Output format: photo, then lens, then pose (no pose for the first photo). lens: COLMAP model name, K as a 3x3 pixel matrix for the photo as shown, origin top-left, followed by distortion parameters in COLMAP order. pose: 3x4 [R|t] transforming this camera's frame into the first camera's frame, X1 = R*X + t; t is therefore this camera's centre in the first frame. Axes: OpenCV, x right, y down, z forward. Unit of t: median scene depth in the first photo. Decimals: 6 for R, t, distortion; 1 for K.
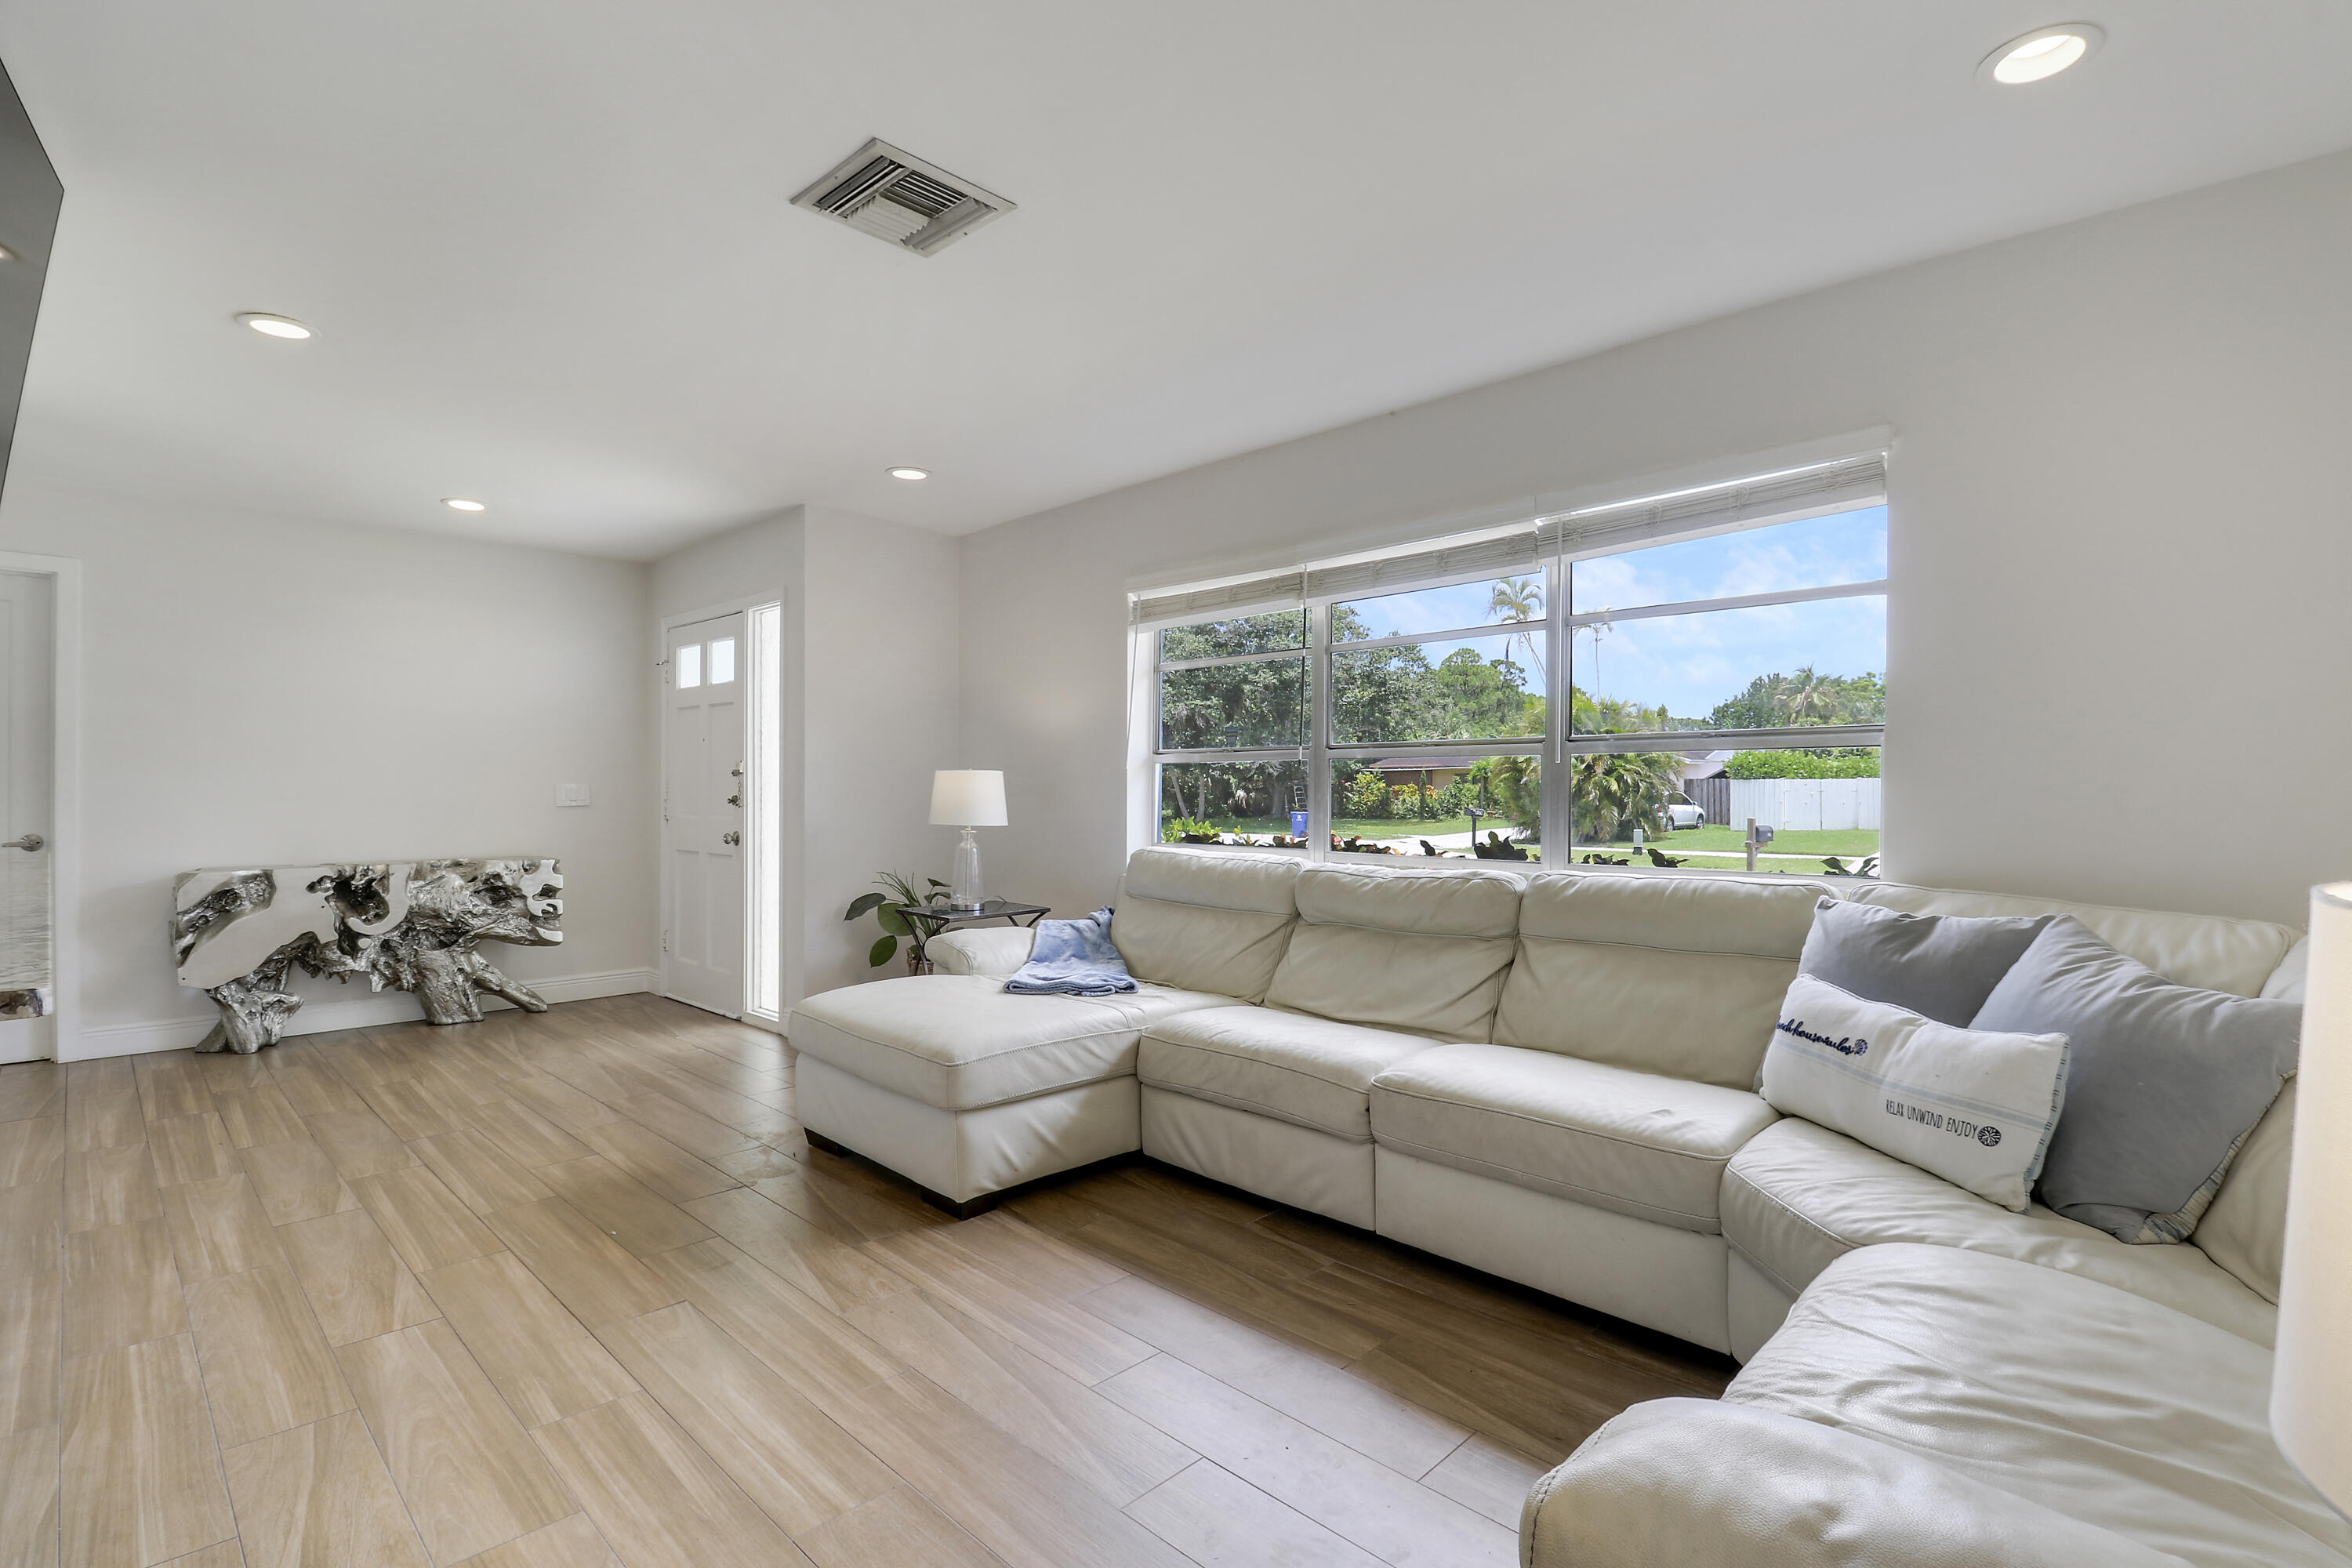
lens RADIAL K [[1108.5, 0, 1182.6], [0, 1108.5, 787.6], [0, 0, 1]] dist [-0.011676, -0.004802]
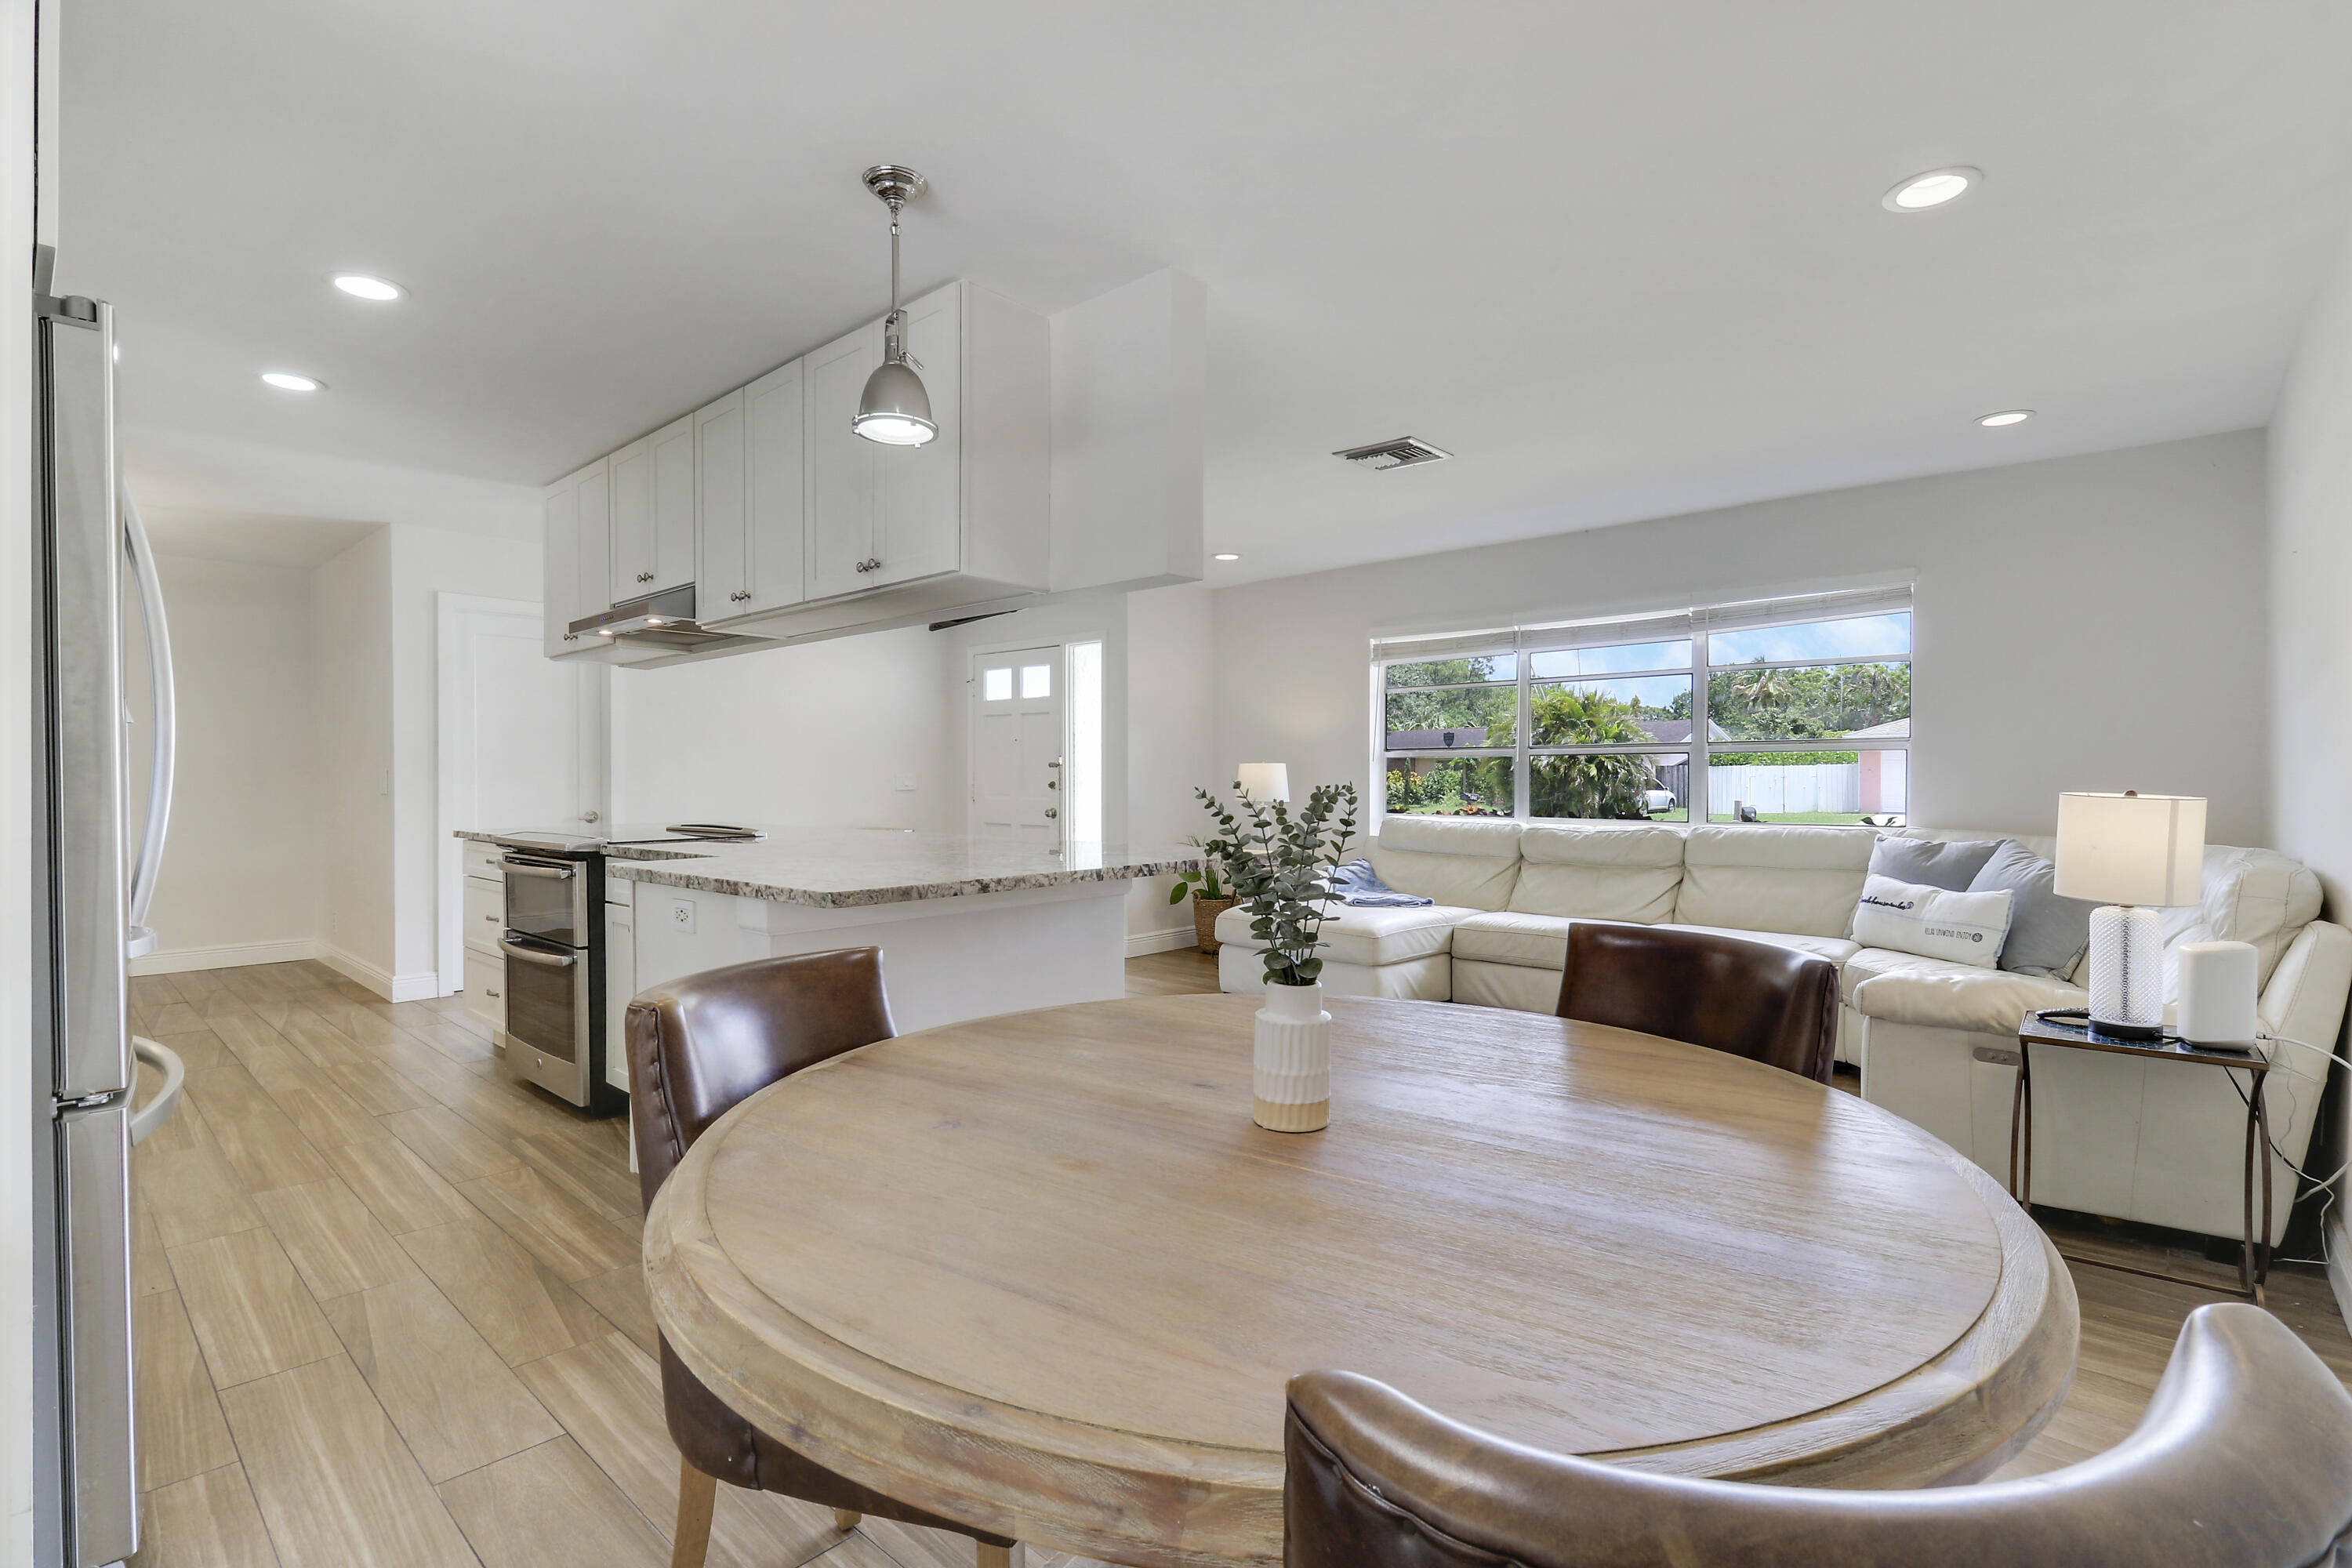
lens RADIAL K [[1108.5, 0, 1176.0], [0, 1108.5, 783.0], [0, 0, 1]] dist [-0.011676, -0.004802]
pose [[0.999531, -0.003076, 0.030467, -0.405142], [0.002855, 0.999969, 0.007287, -0.000898], [-0.030489, -0.007196, 0.999509, -0.496799]]
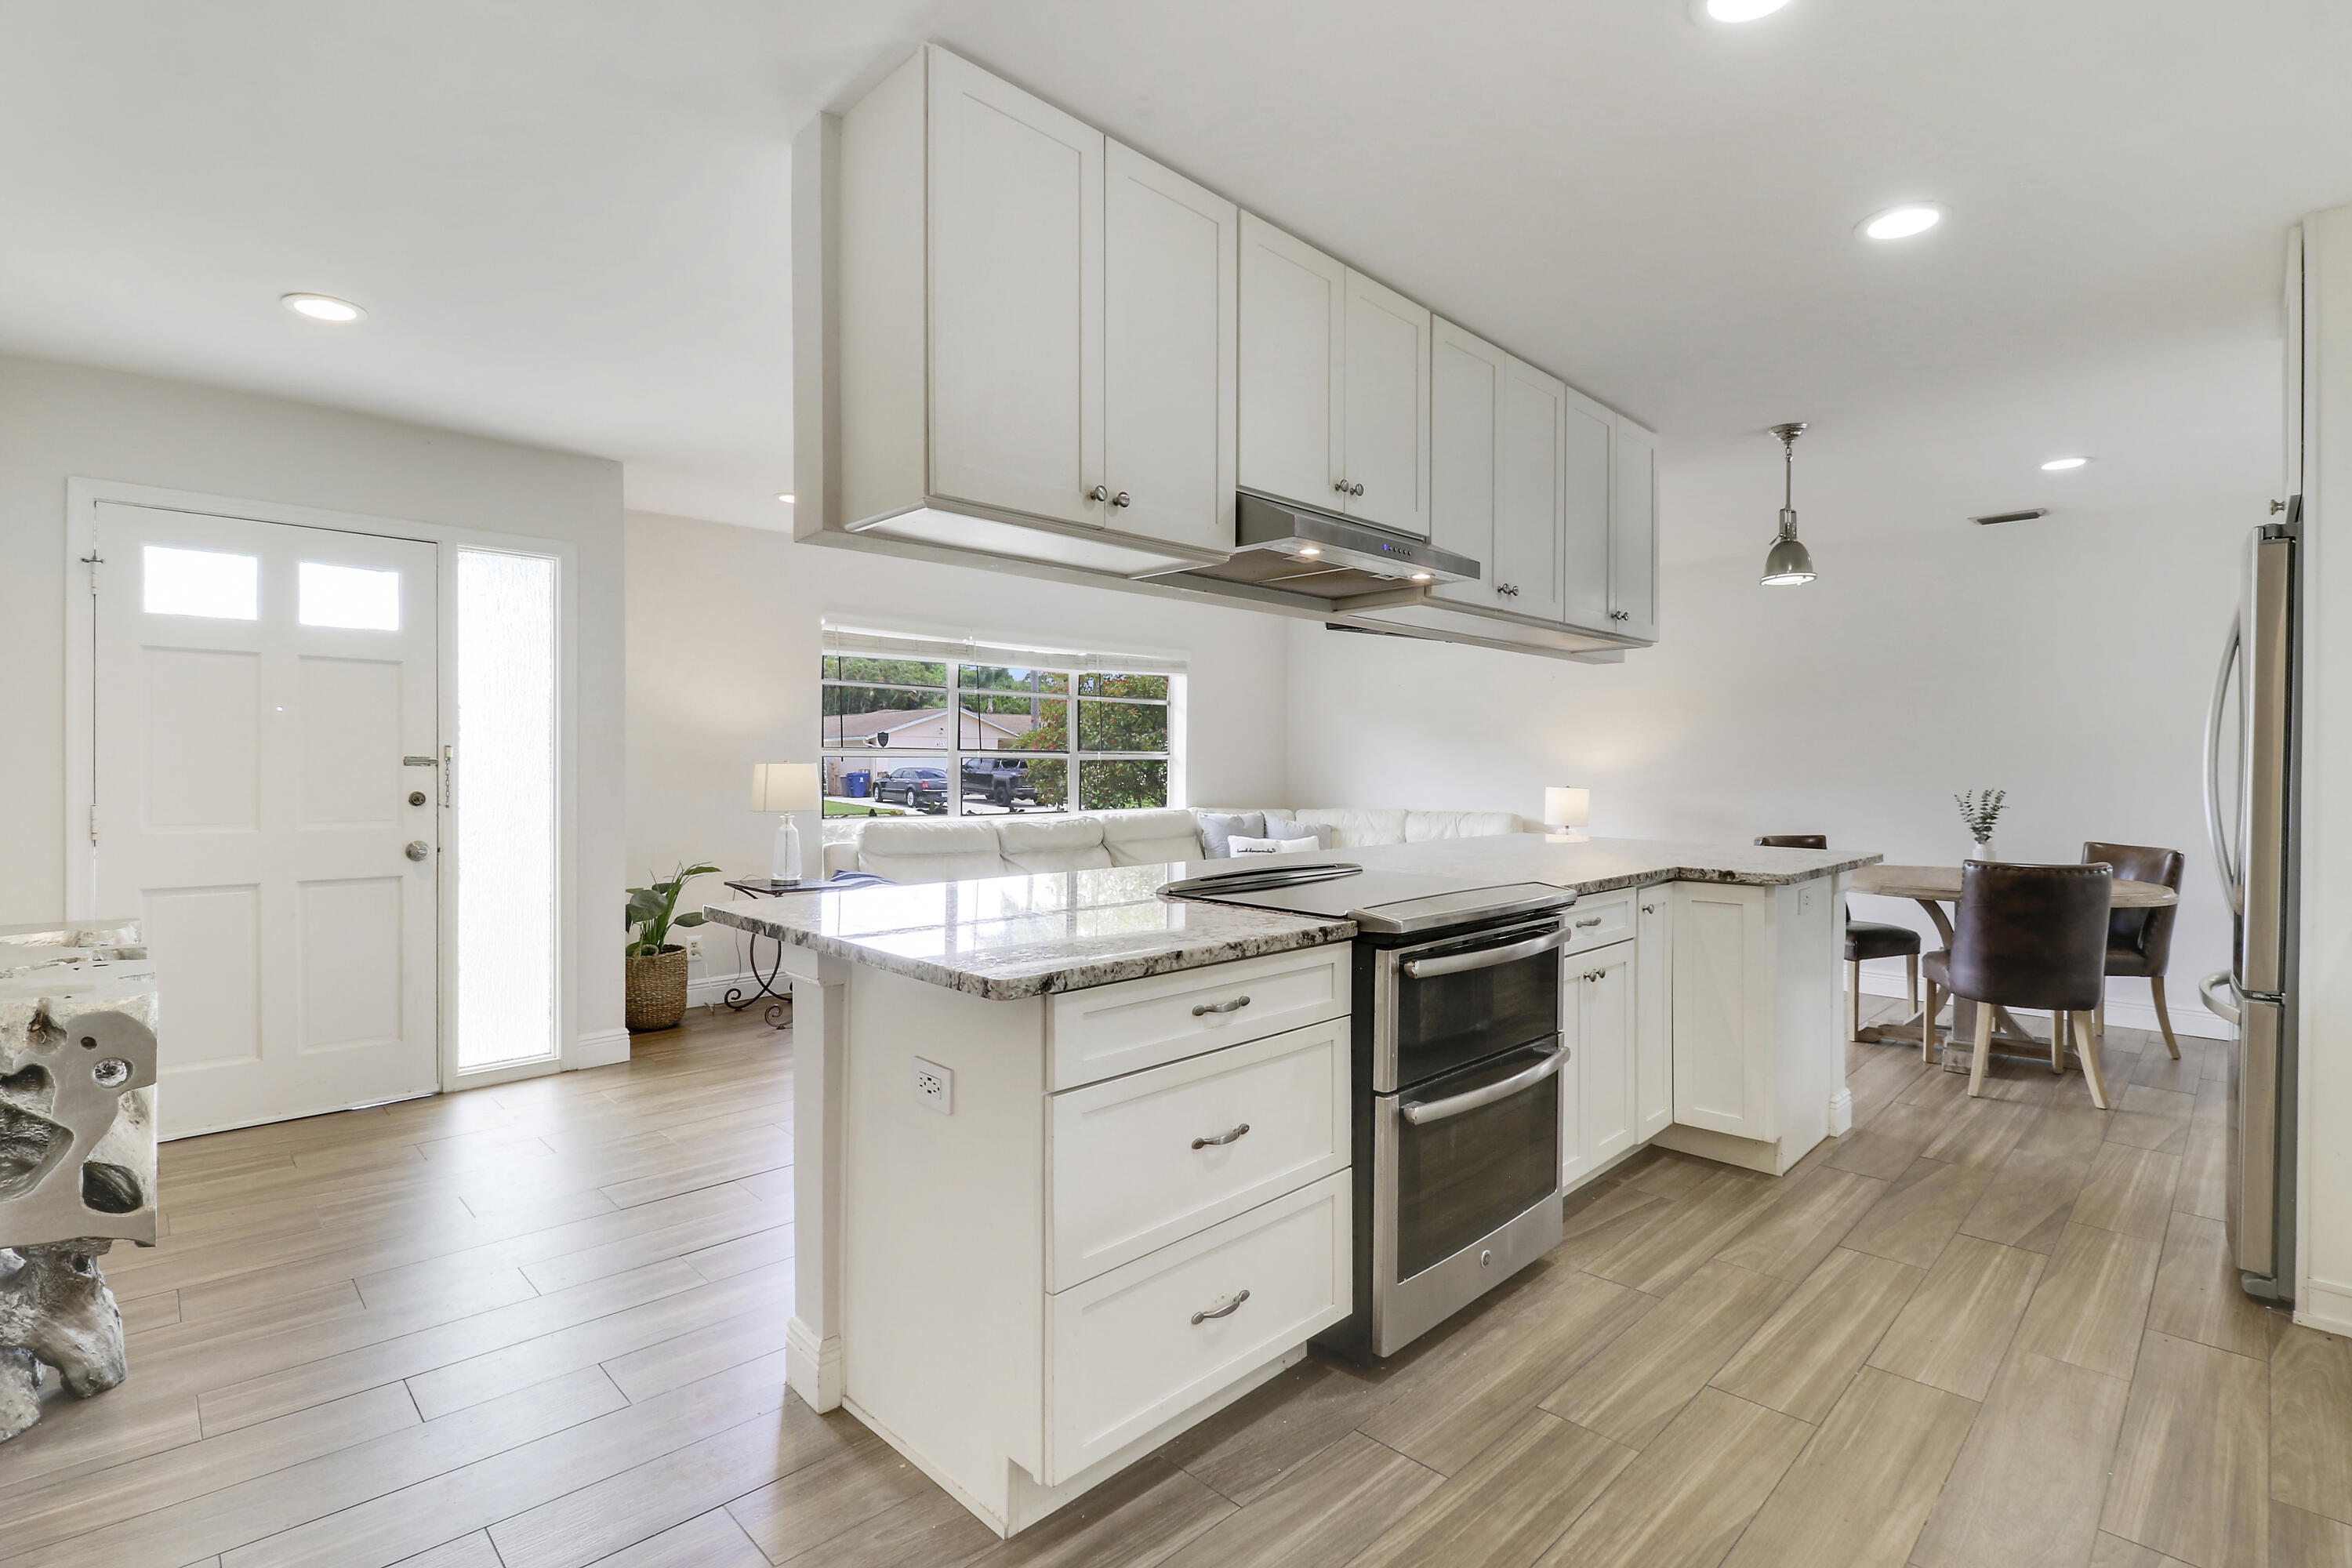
lens RADIAL K [[1108.5, 0, 1201.6], [0, 1108.5, 771.7], [0, 0, 1]] dist [-0.011676, -0.004802]
pose [[-0.000430, -0.007644, 0.999971, -1.553941], [-0.005001, 0.999958, 0.007642, -0.020199], [-0.999987, -0.004998, -0.000468, 0.659884]]
